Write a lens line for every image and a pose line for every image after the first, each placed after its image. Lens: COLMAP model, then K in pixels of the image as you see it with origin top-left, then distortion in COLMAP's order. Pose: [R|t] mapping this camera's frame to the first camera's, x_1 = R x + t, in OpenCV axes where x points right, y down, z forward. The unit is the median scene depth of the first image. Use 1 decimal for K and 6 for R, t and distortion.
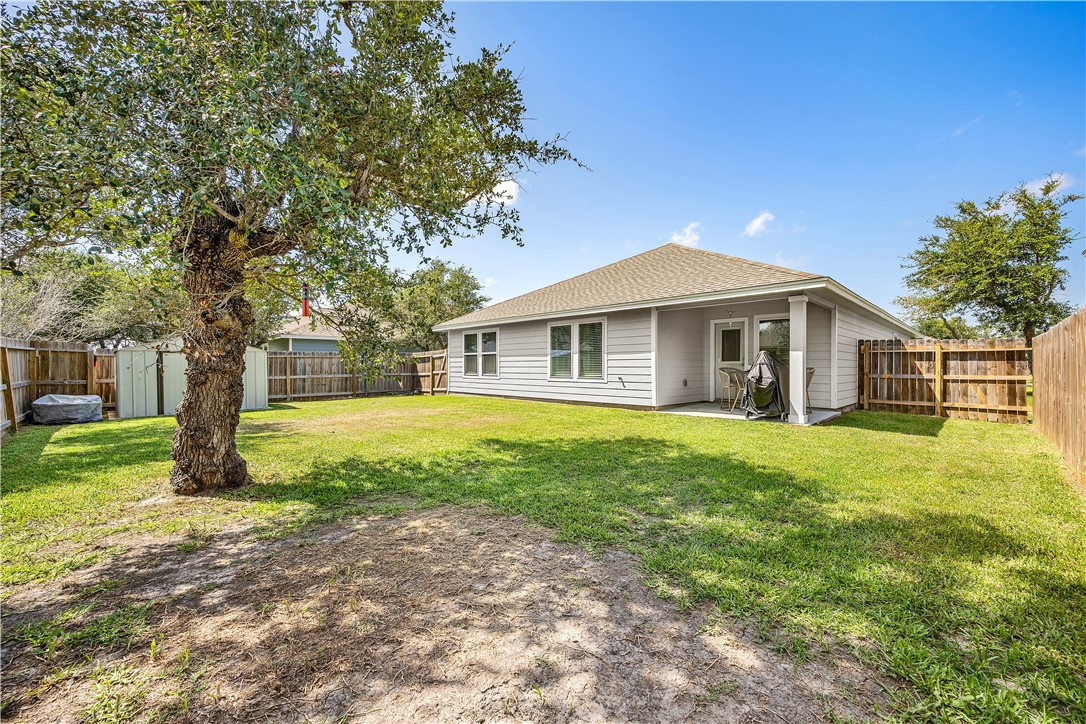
lens RADIAL K [[426.5, 0, 535.4], [0, 426.5, 366.8], [0, 0, 1]] dist [-0.000530, -0.000003]
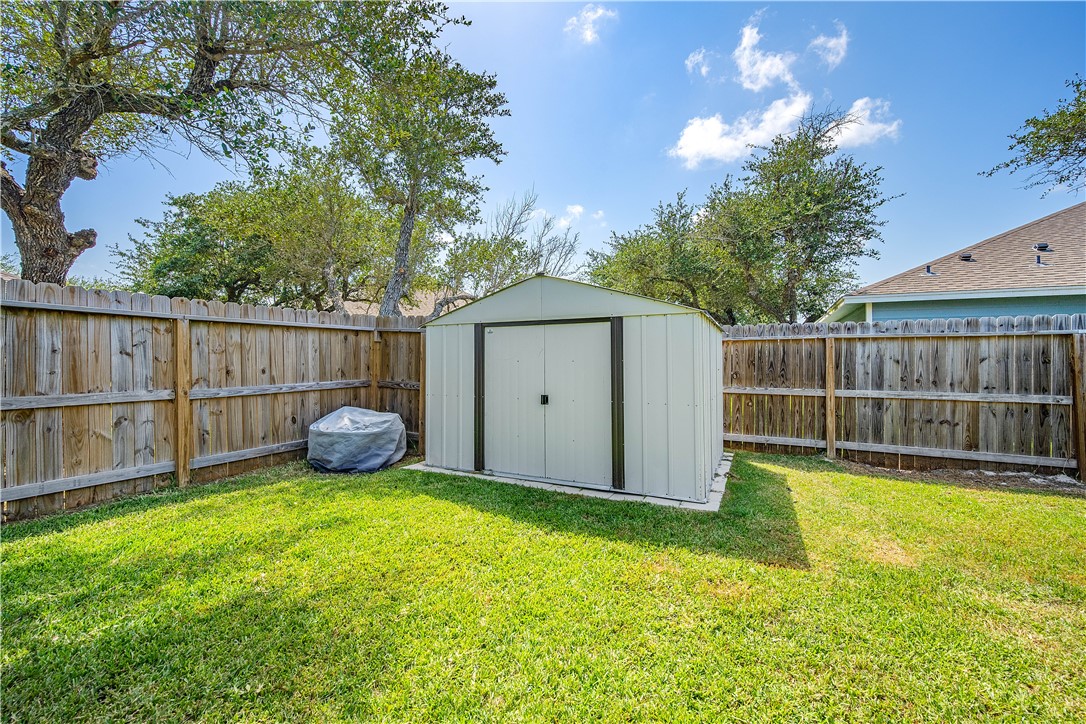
lens RADIAL K [[426.5, 0, 535.4], [0, 426.5, 366.8], [0, 0, 1]] dist [-0.000530, -0.000003]
pose [[0.331876, 0.040420, -0.942457, -0.311919], [-0.016913, 0.999176, 0.036897, -0.007440], [0.943171, 0.003695, 0.332286, 0.626124]]
